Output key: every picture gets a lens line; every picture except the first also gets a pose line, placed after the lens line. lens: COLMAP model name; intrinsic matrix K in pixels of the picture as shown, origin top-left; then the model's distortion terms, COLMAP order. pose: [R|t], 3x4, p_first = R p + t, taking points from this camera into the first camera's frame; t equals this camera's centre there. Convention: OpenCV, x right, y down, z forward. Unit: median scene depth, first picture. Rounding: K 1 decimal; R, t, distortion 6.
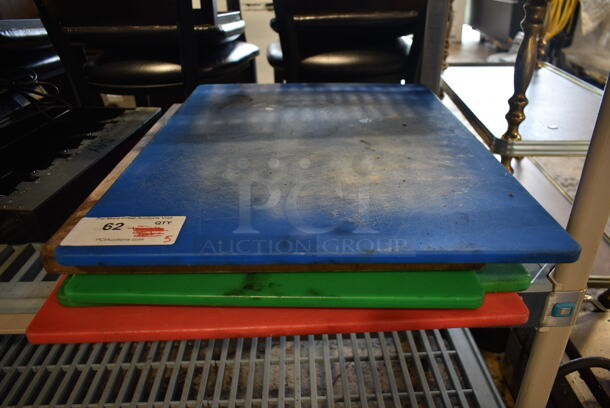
lens RADIAL K [[481.0, 0, 306.2], [0, 481.0, 202.8], [0, 0, 1]] dist [-0.032293, 0.038071]
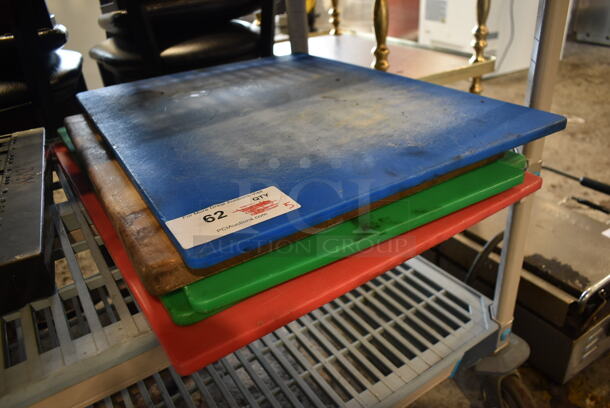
lens RADIAL K [[481.0, 0, 306.0], [0, 481.0, 205.1], [0, 0, 1]] dist [-0.032293, 0.038071]
pose [[0.841957, -0.296940, 0.450484, -0.498920], [0.299726, 0.951662, 0.067106, 0.015656], [-0.448635, 0.078521, 0.890259, 0.104480]]
